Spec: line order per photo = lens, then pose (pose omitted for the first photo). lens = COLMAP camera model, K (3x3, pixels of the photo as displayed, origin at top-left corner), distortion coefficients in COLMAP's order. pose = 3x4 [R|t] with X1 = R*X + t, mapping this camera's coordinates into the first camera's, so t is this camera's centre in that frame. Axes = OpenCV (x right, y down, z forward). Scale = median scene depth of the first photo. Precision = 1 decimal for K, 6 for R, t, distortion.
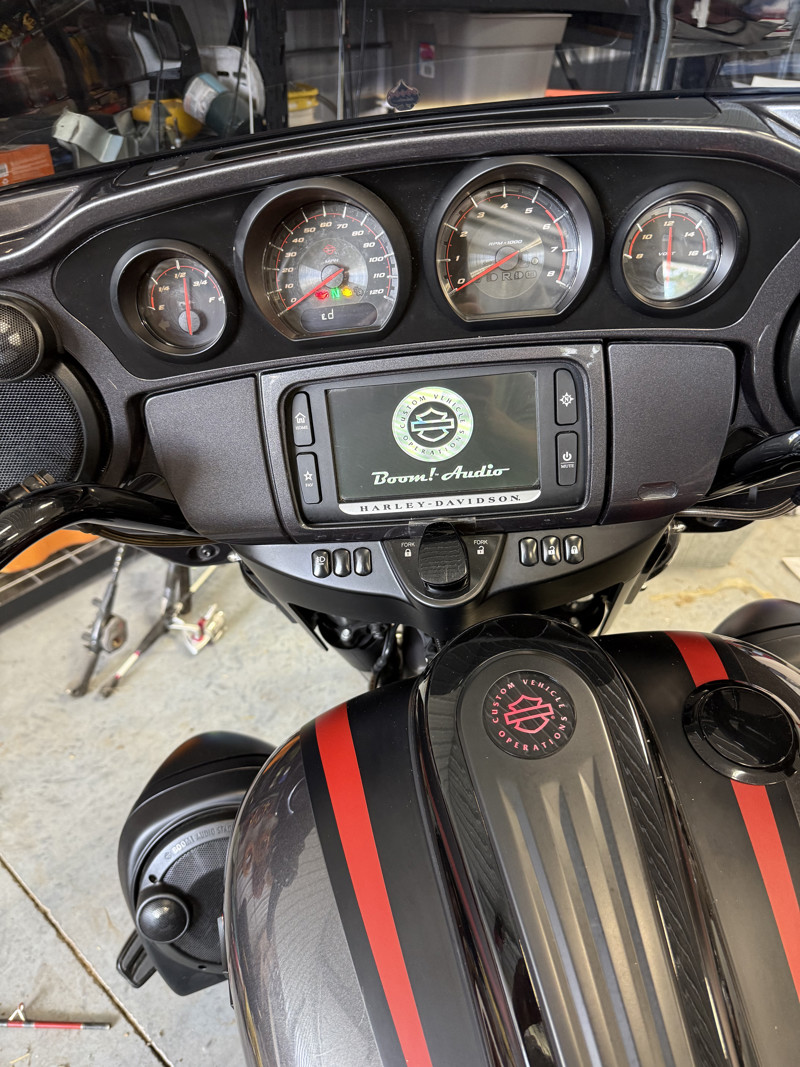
lens RADIAL K [[755.0, 0, 400.0], [0, 755.0, 533.5], [0, 0, 1]] dist [0.138095, -0.295818]
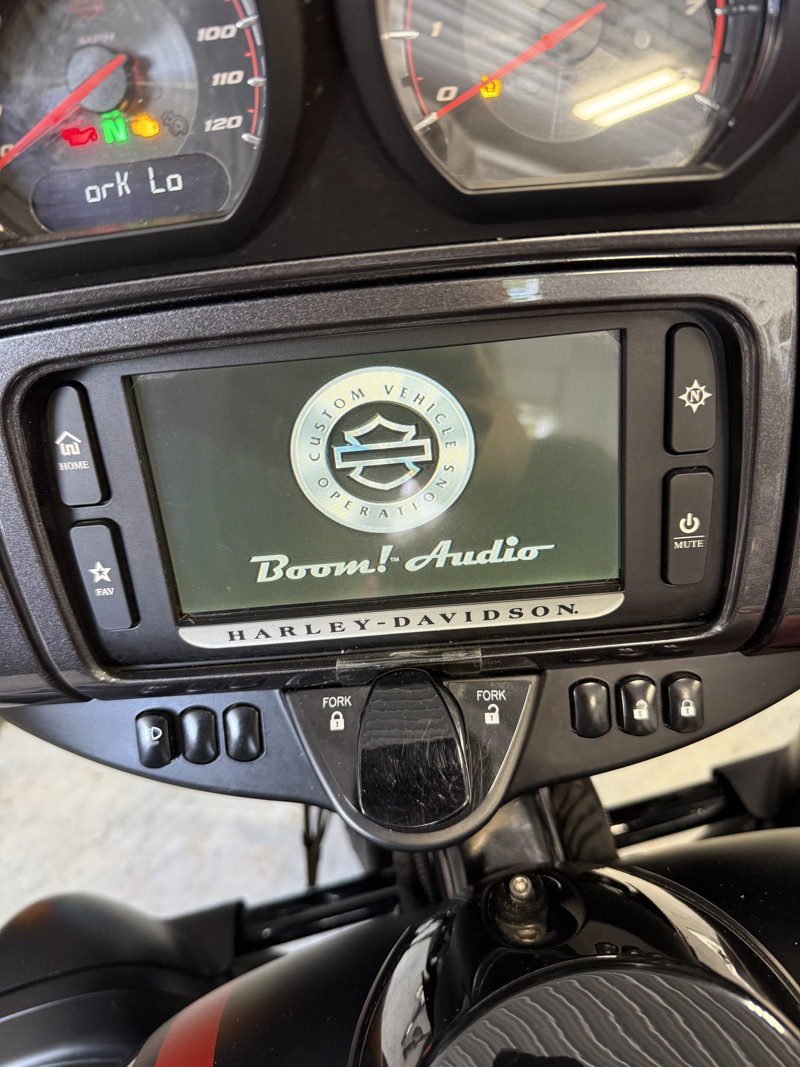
lens RADIAL K [[755.0, 0, 400.0], [0, 755.0, 533.5], [0, 0, 1]] dist [0.138095, -0.295818]
pose [[0.998638, -0.023073, 0.046791, 0.031012], [0.019663, 0.997206, 0.072063, -0.126918], [-0.048323, -0.071045, 0.996302, 0.550821]]
